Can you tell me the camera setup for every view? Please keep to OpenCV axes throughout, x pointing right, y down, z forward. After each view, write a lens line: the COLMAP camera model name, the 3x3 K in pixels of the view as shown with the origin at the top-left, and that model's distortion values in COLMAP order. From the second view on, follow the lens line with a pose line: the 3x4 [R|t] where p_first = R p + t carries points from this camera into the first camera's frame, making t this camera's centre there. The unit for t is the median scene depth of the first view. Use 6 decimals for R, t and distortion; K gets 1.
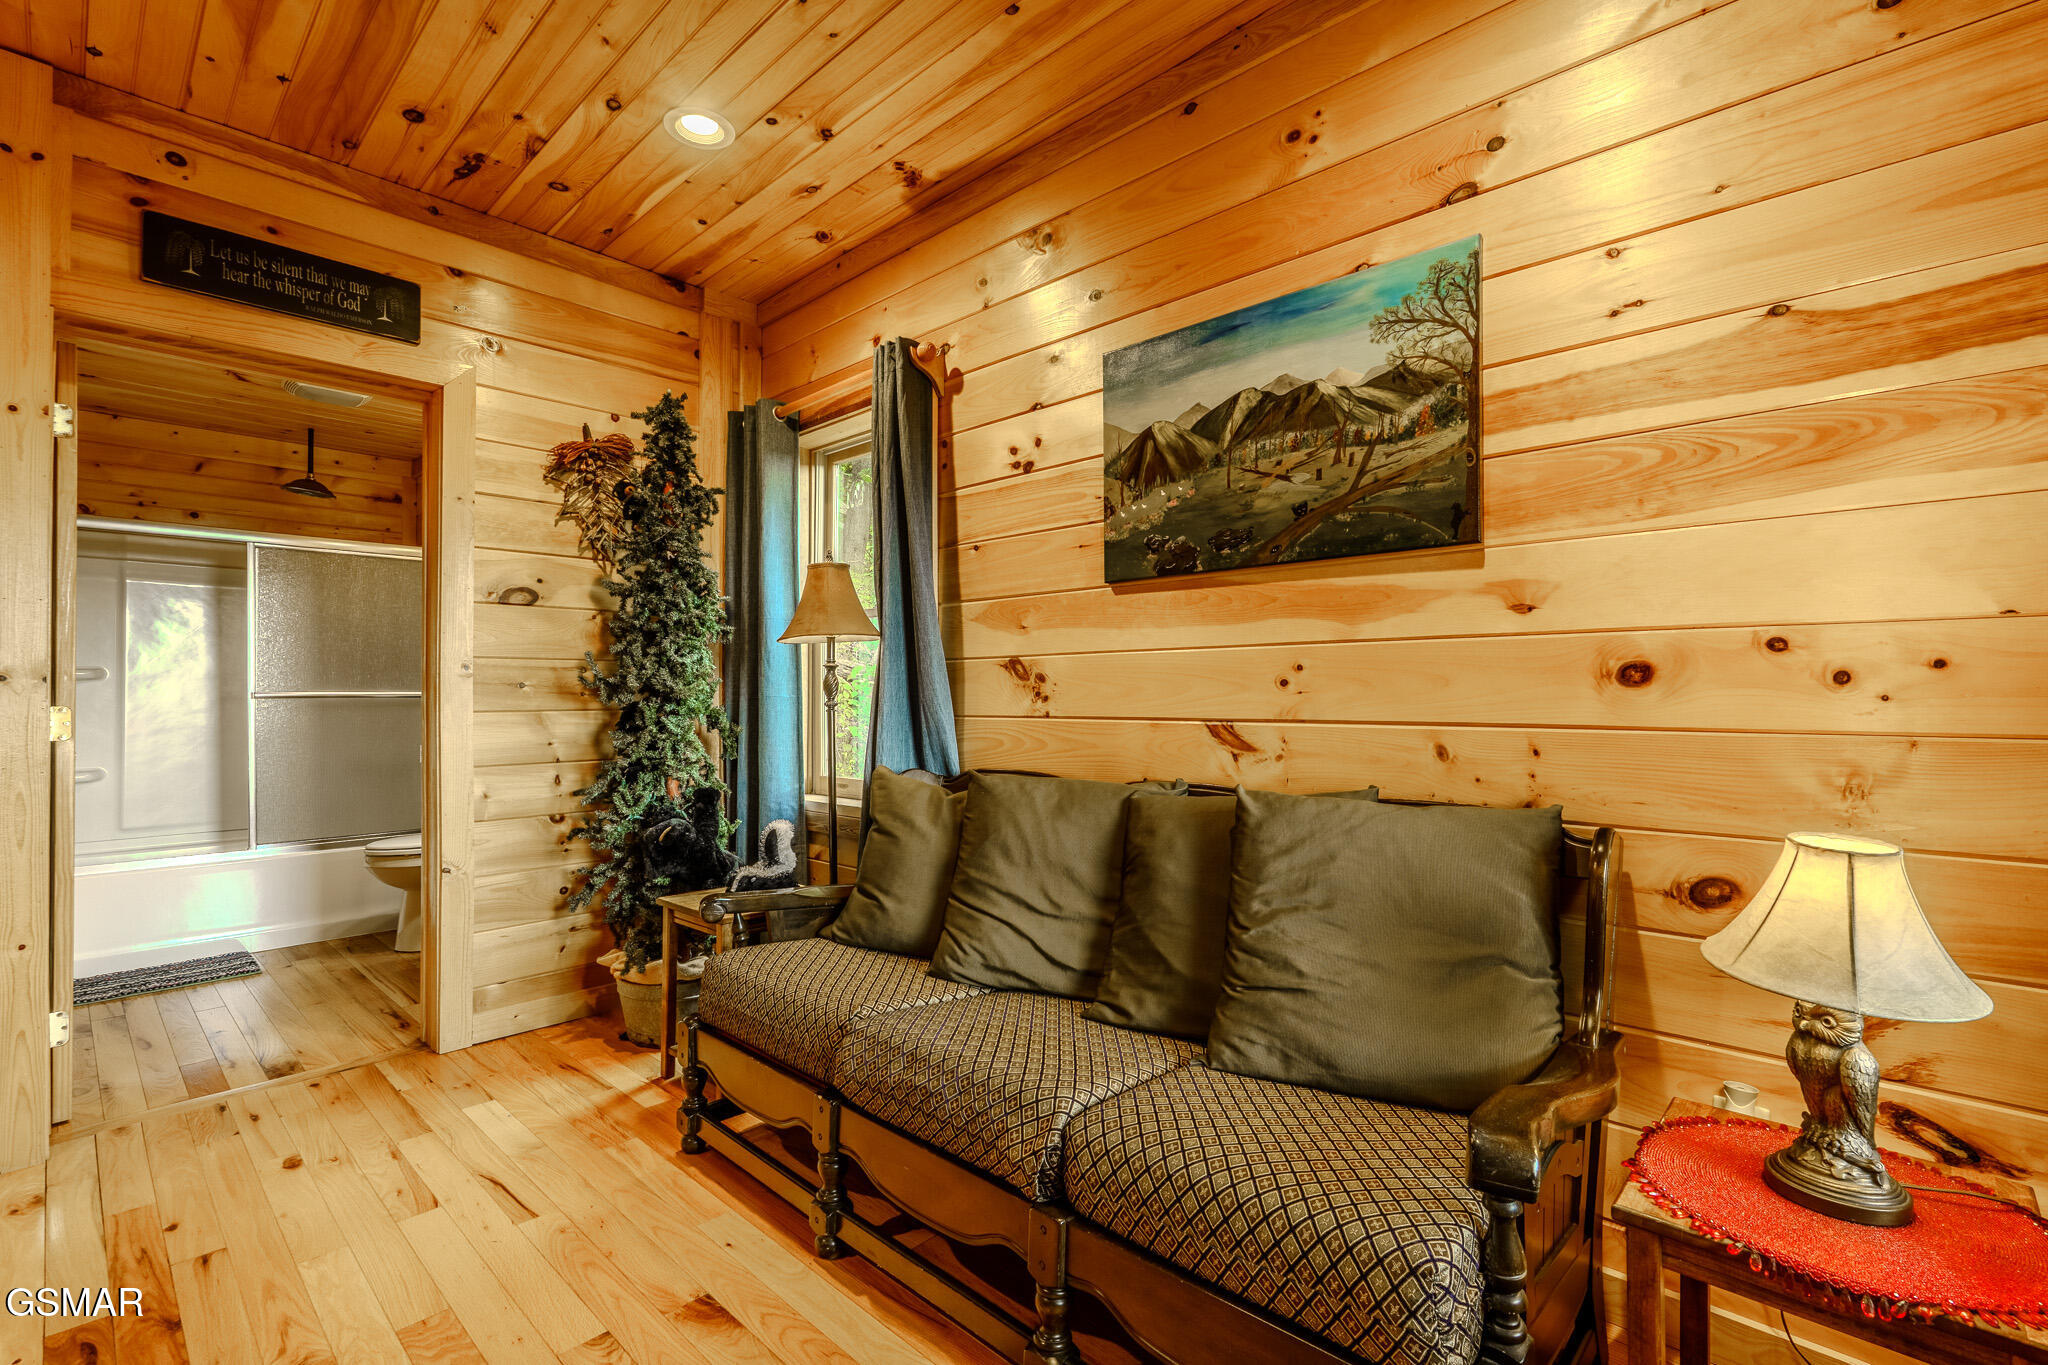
lens RADIAL K [[895.7, 0, 1020.3], [0, 895.7, 678.7], [0, 0, 1]] dist [0.000713, 0.000117]
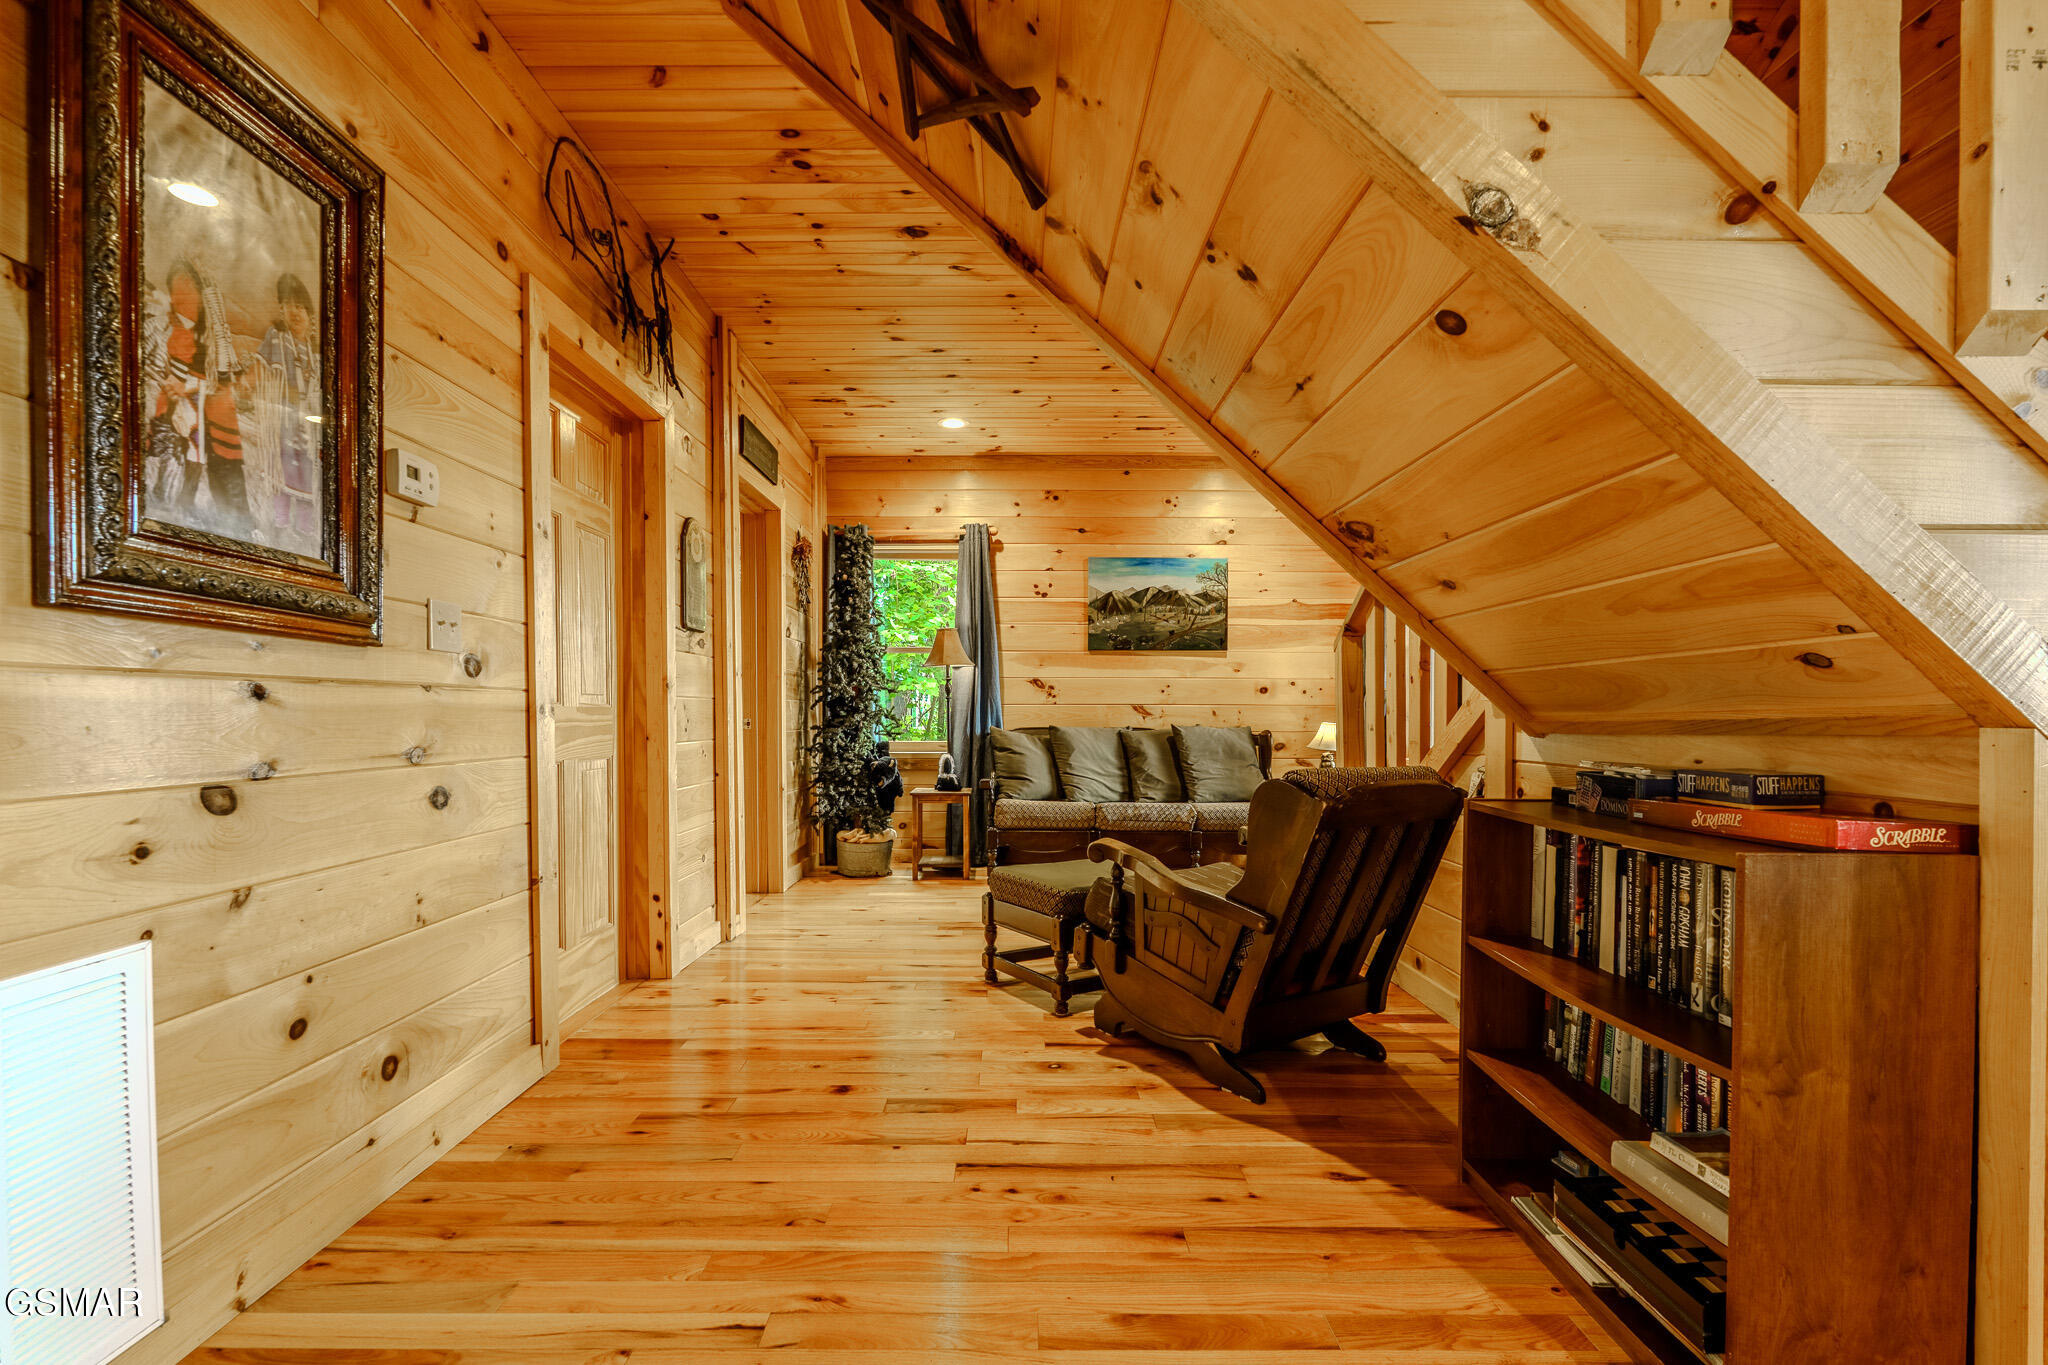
lens RADIAL K [[895.7, 0, 1024.6], [0, 895.7, 728.6], [0, 0, 1]] dist [0.000713, 0.000117]
pose [[0.729523, -0.002993, 0.683949, -1.975214], [-0.016857, 0.999608, 0.022355, 0.067010], [-0.683748, -0.027838, 0.729187, -0.795056]]
